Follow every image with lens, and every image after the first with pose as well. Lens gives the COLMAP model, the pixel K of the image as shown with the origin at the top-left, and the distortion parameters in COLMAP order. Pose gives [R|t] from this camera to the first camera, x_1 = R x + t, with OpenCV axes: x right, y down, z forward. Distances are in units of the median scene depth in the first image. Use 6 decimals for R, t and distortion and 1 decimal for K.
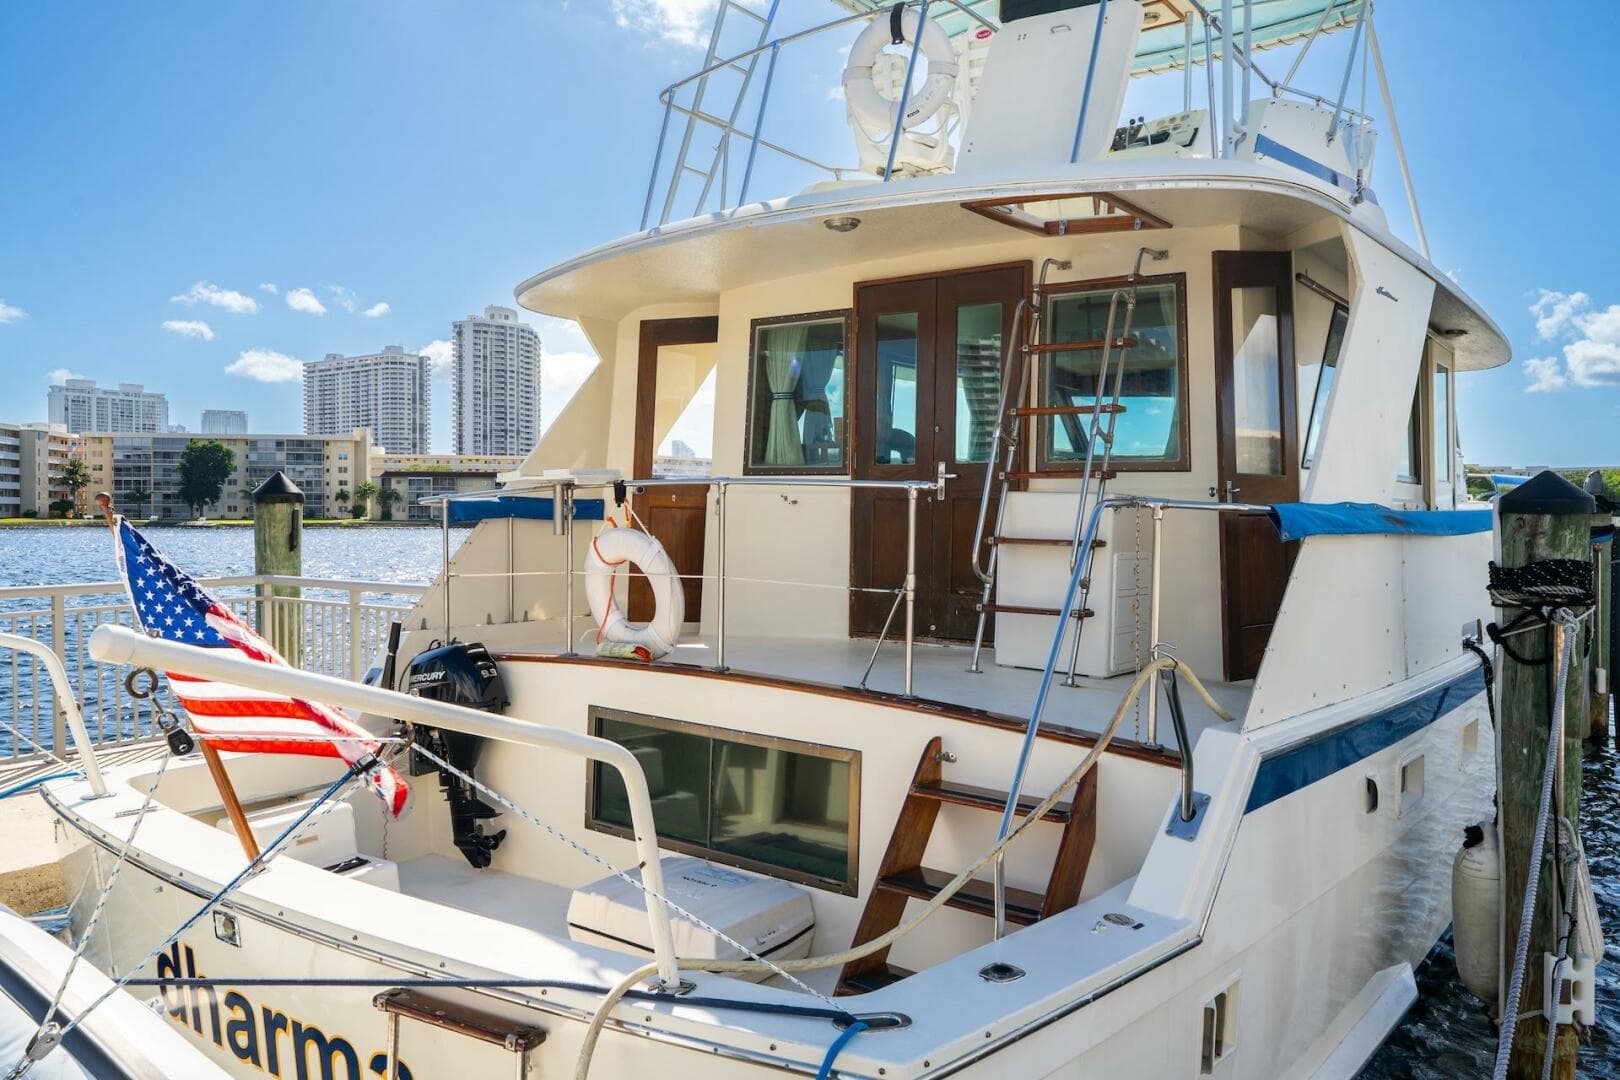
lens RADIAL K [[1188.8, 0, 810.0], [0, 1188.8, 540.0], [0, 0, 1]] dist [0.002508, 0.000103]
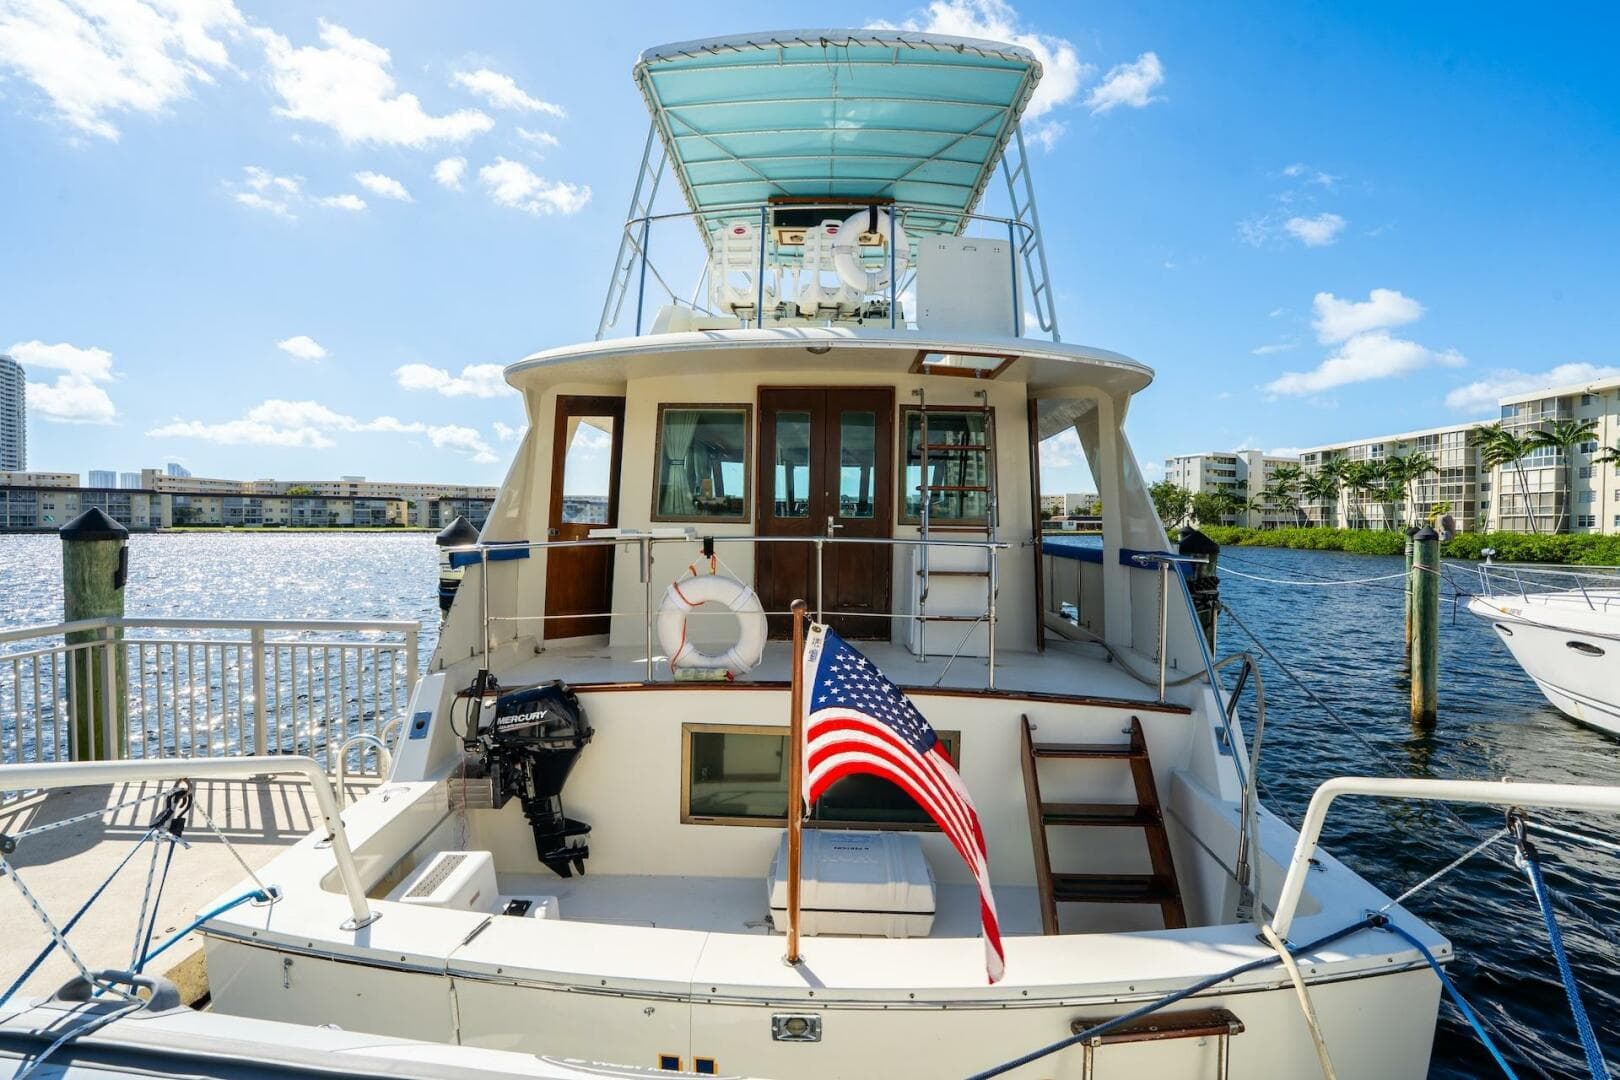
lens RADIAL K [[740.2, 0, 810.0], [0, 740.2, 540.0], [0, 0, 1]] dist [-0.067302, 0.000122]
pose [[0.815107, -0.014041, 0.579141, -0.481470], [0.010719, 0.999901, 0.009155, -0.049579], [-0.579212, -0.001254, 0.815176, 0.298336]]
